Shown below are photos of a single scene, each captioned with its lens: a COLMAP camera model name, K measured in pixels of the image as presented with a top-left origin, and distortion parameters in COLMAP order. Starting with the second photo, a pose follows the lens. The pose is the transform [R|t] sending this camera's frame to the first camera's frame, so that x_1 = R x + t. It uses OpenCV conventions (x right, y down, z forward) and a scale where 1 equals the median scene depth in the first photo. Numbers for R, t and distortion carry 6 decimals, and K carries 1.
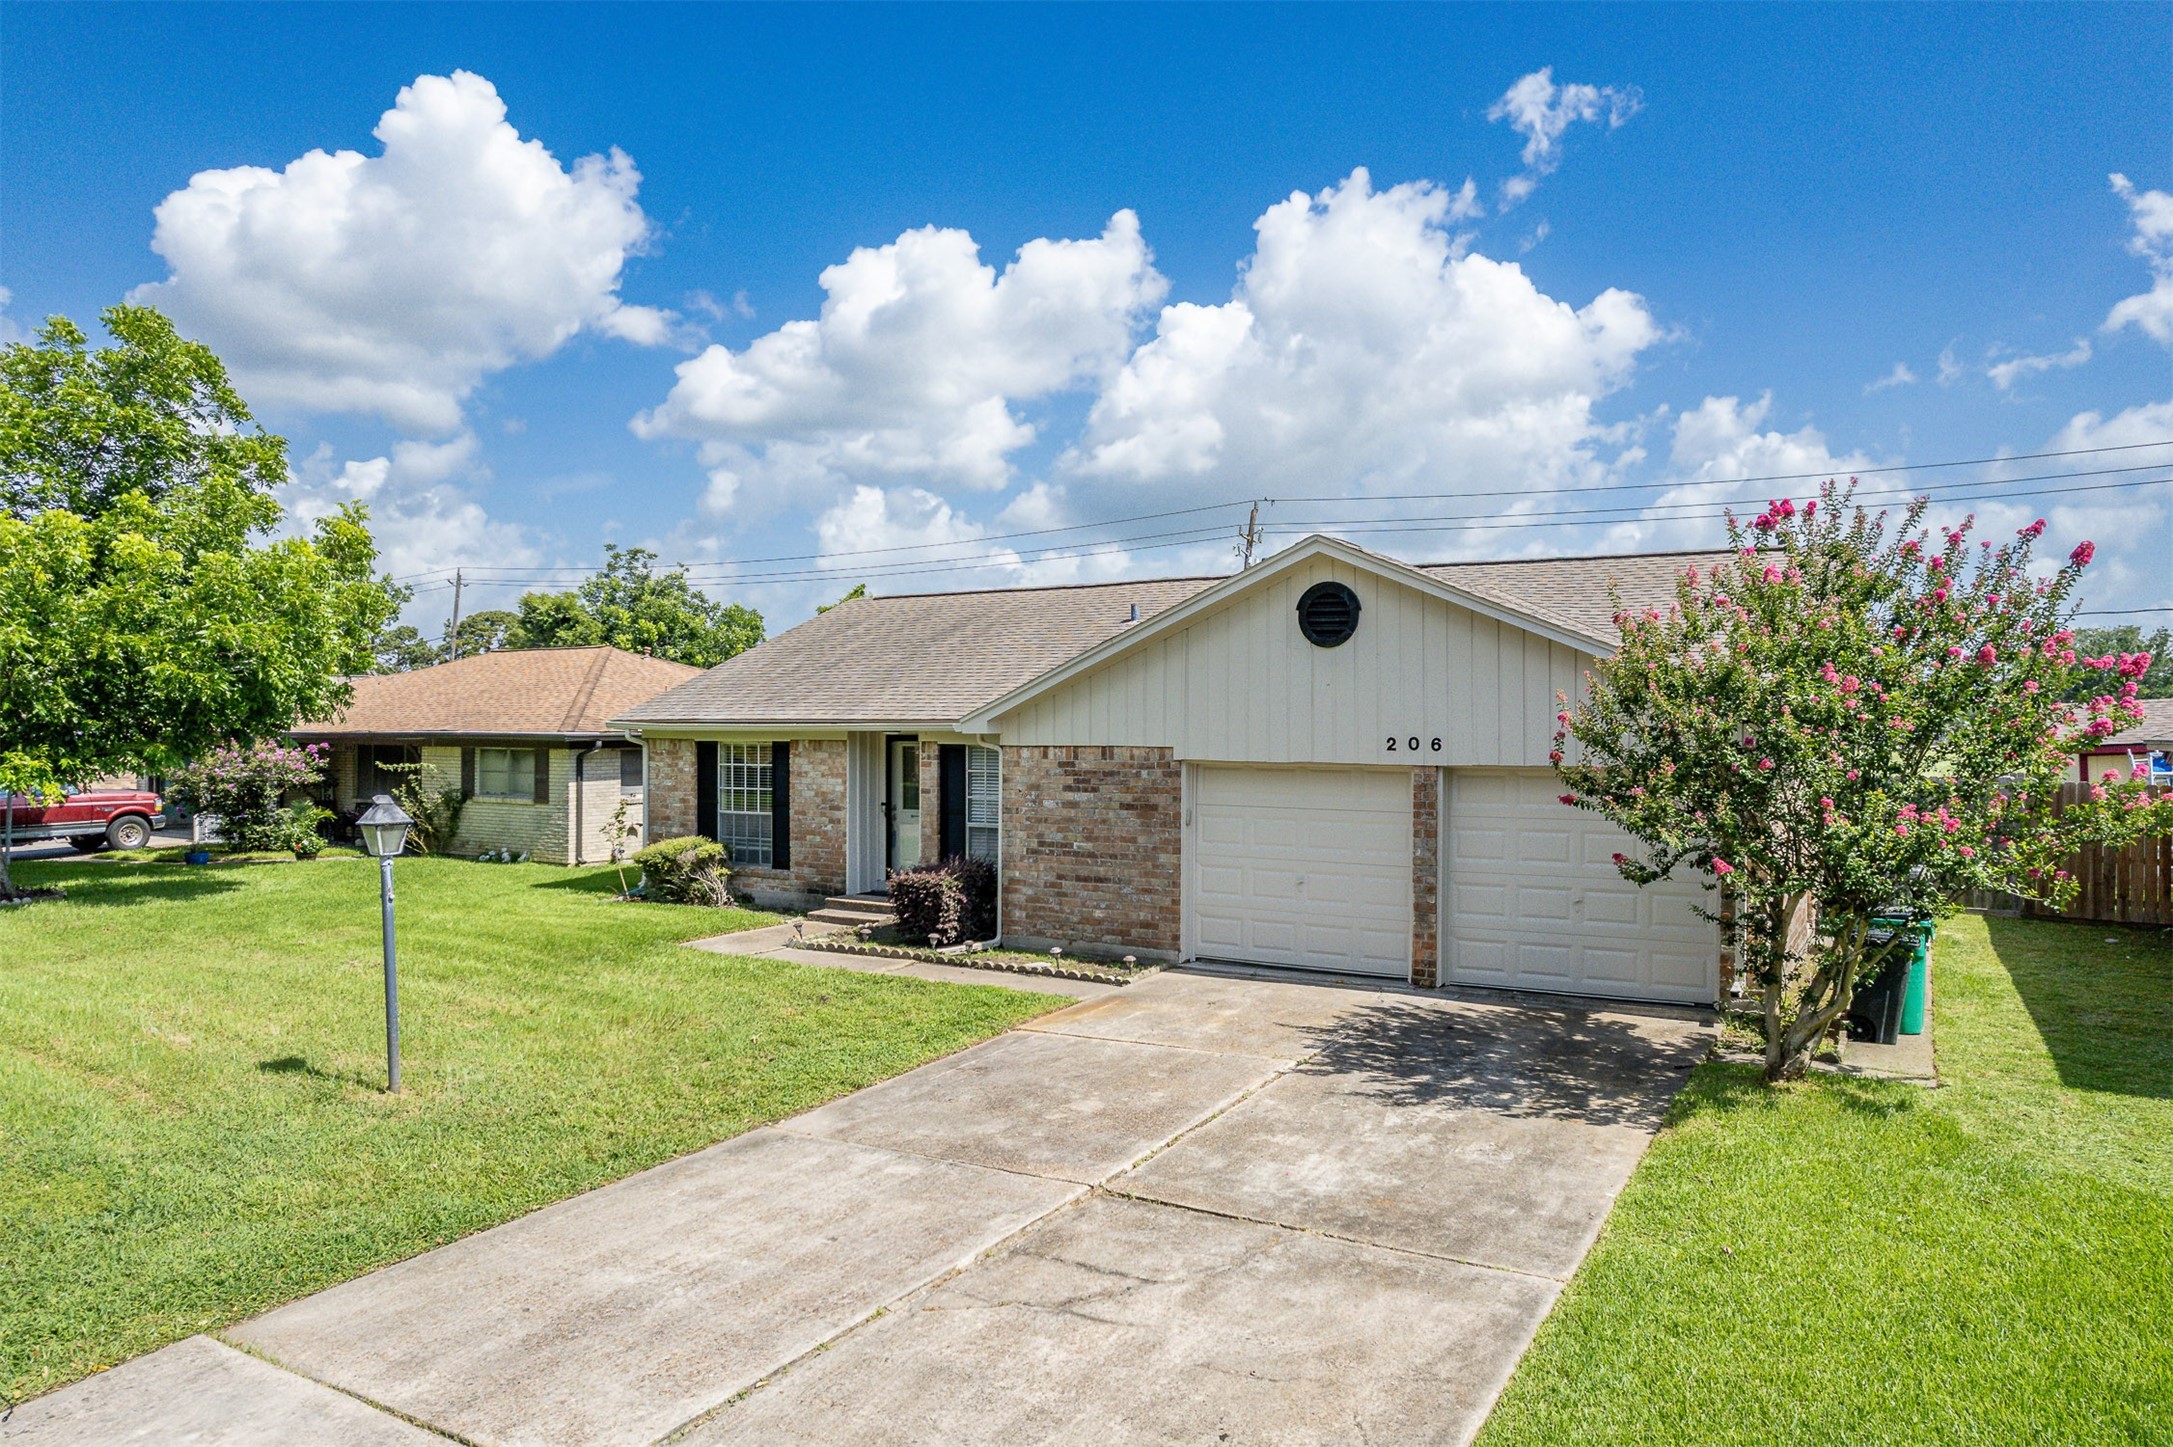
lens RADIAL K [[1397.1, 0, 1081.0], [0, 1397.1, 709.0], [0, 0, 1]] dist [-0.058275, 0.041774]
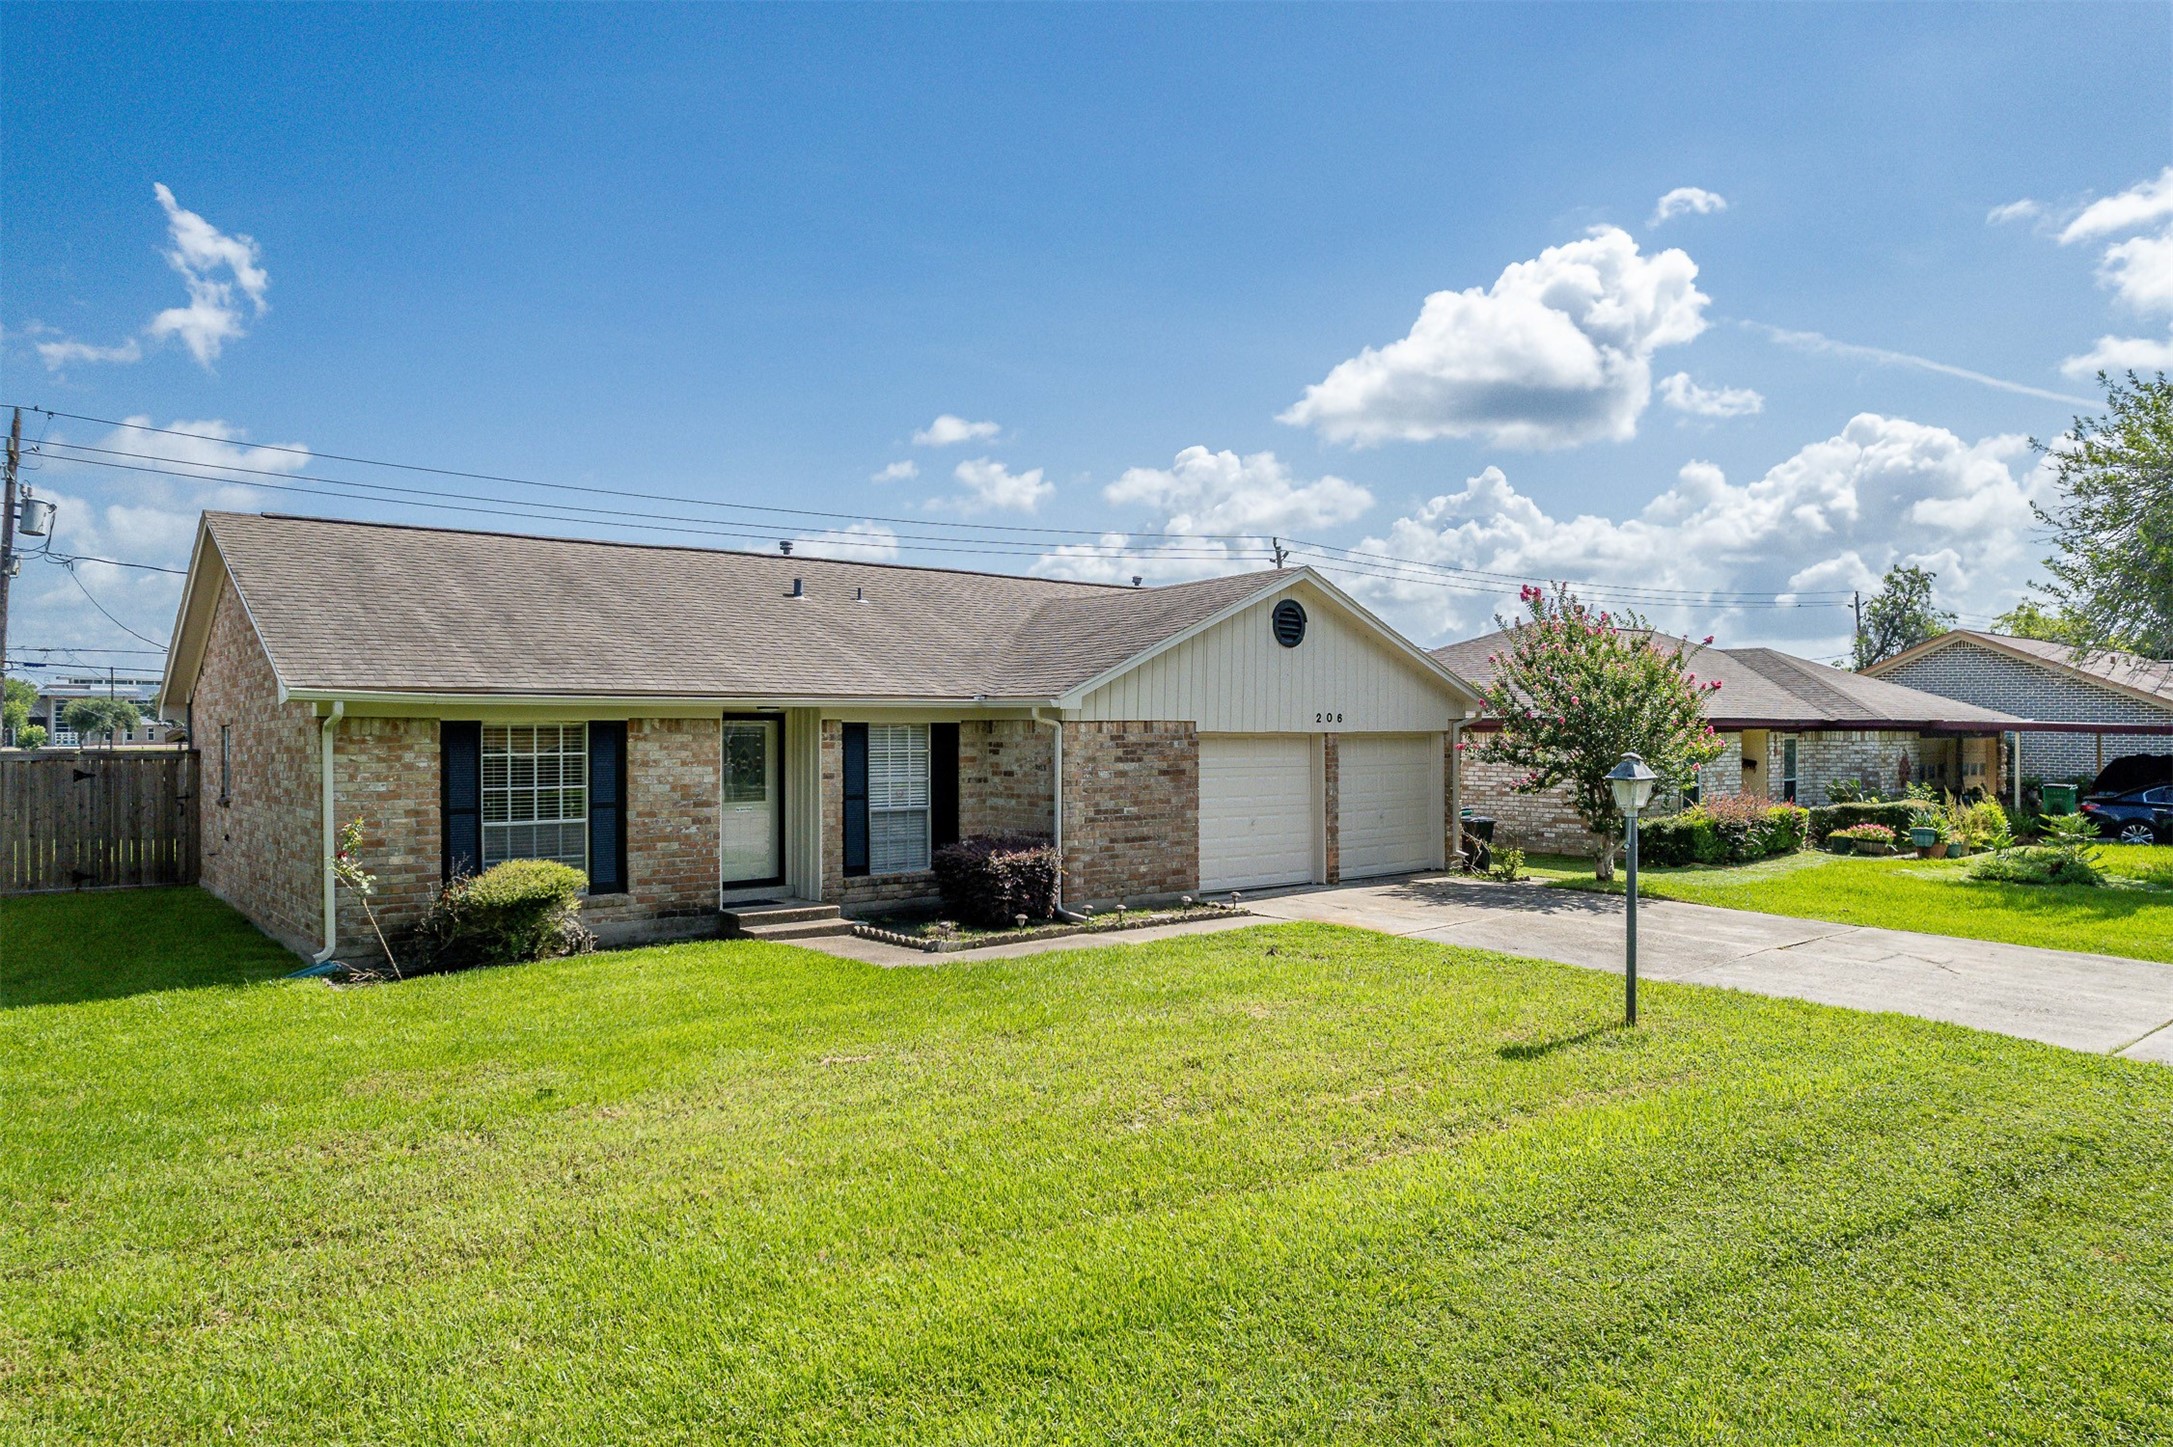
lens RADIAL K [[1397.1, 0, 1066.0], [0, 1397.1, 719.6], [0, 0, 1]] dist [-0.058275, 0.041774]
pose [[0.339319, 0.002683, 0.940668, -1.099320], [-0.010403, 0.999945, 0.000900, 0.025785], [-0.940614, -0.010091, 0.339328, 0.690586]]
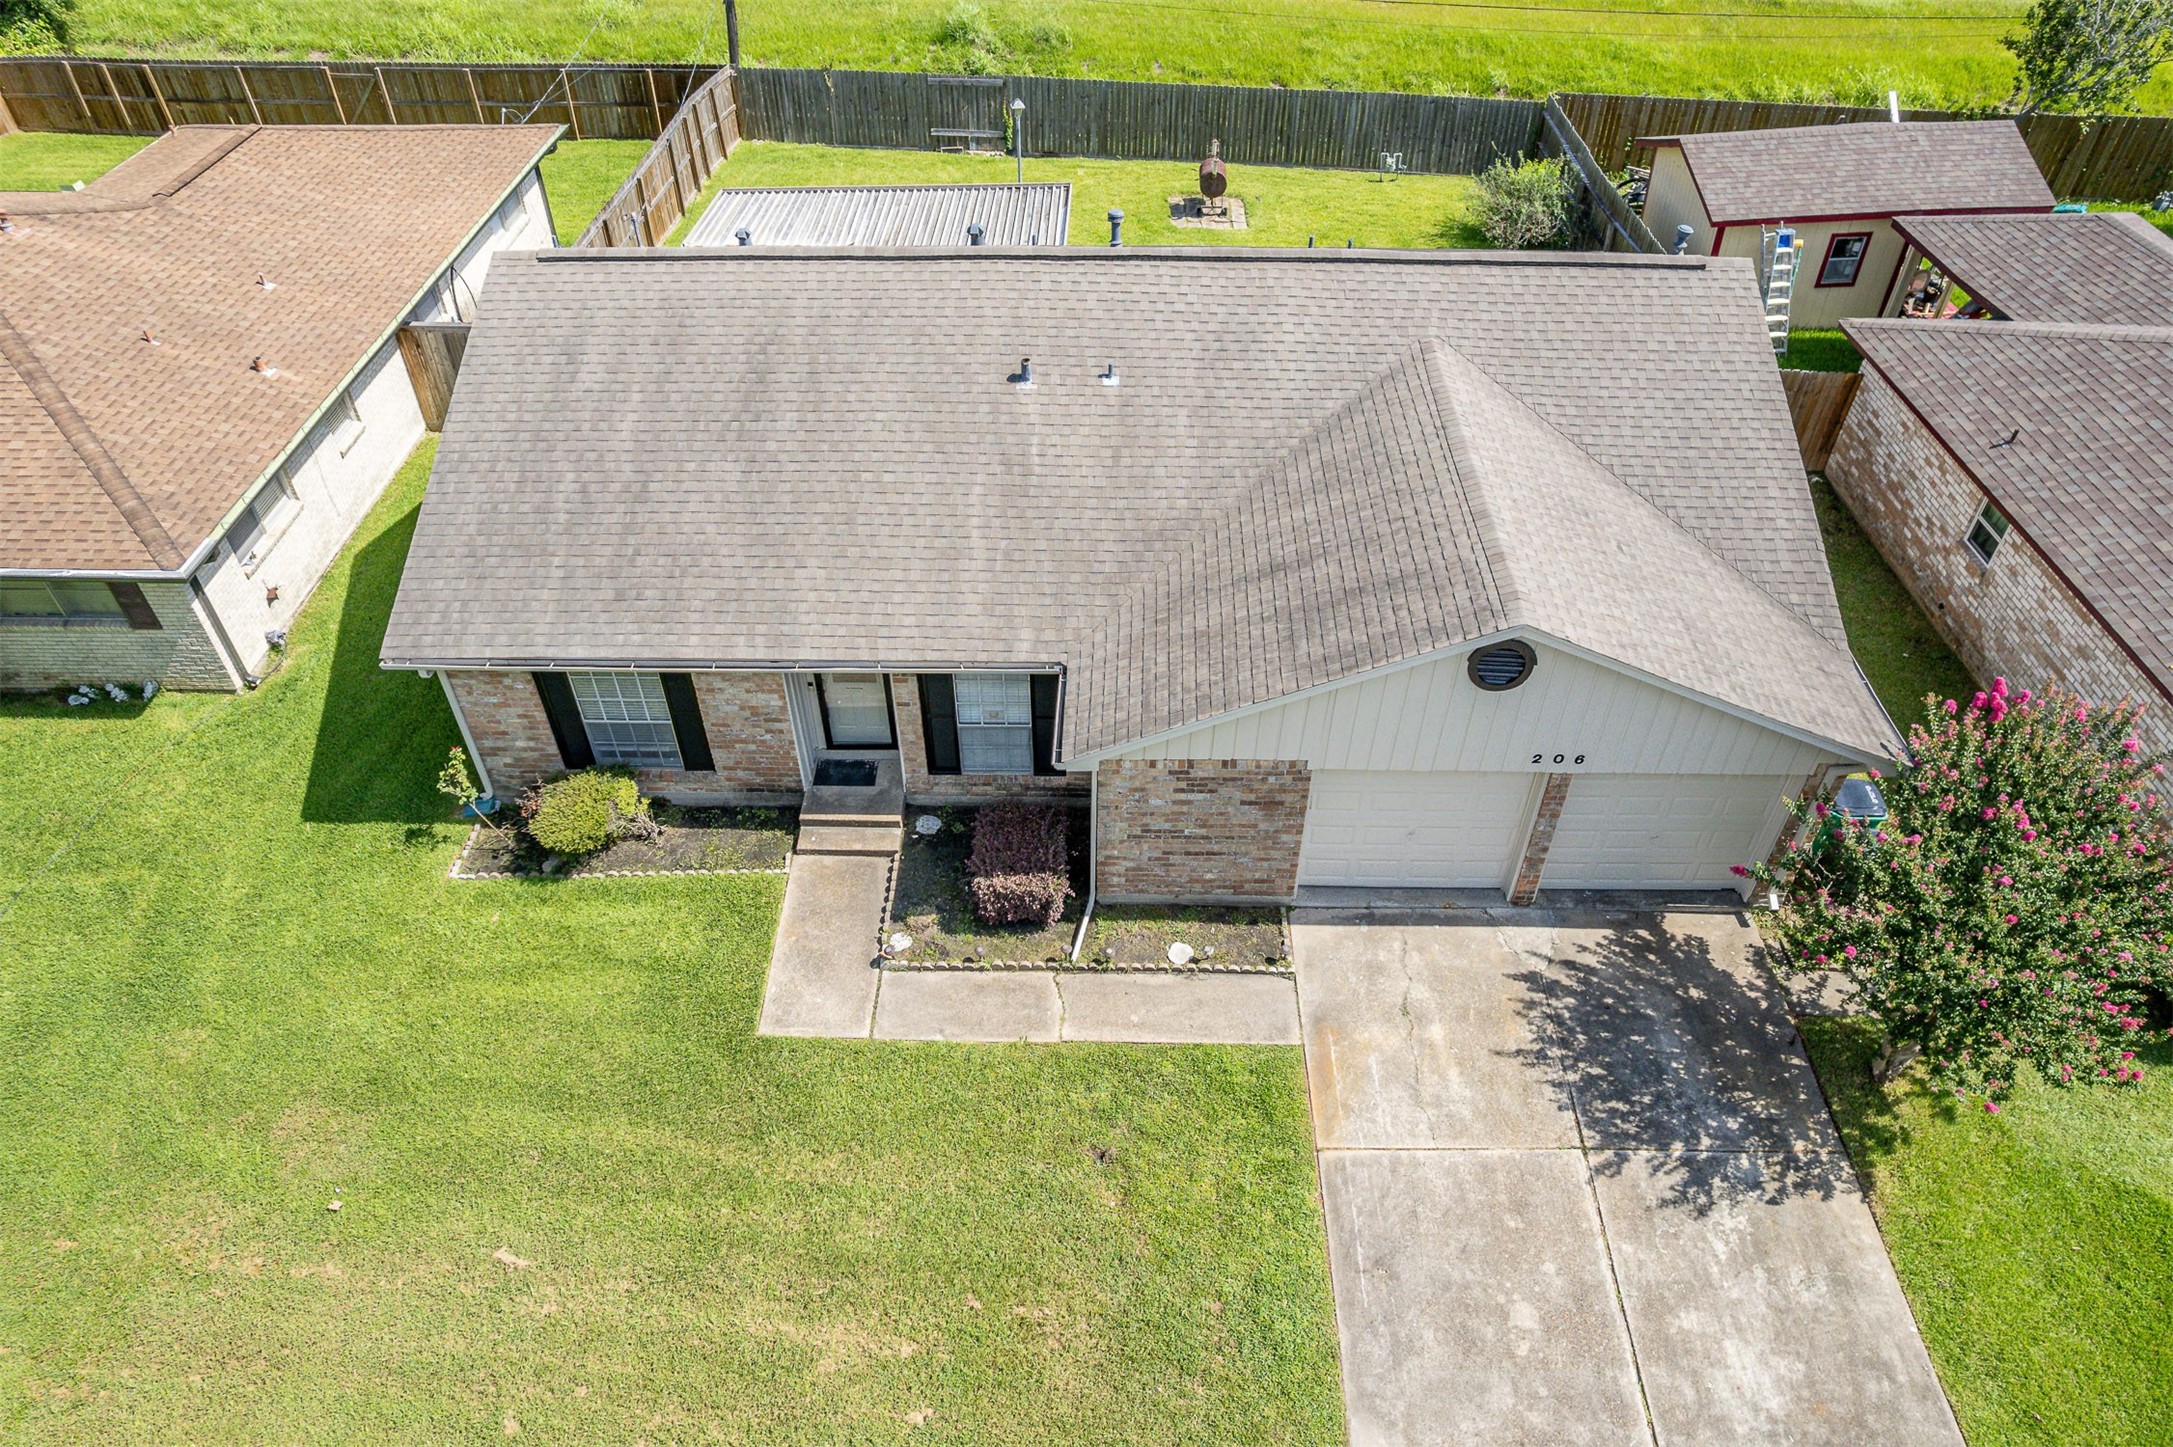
lens RADIAL K [[1397.1, 0, 1084.4], [0, 1397.1, 721.5], [0, 0, 1]] dist [-0.058275, 0.041774]
pose [[0.866248, -0.339947, 0.366128, -0.417357], [-0.000755, 0.731930, 0.681380, -0.657246], [-0.499613, -0.590521, 0.633776, 0.468200]]
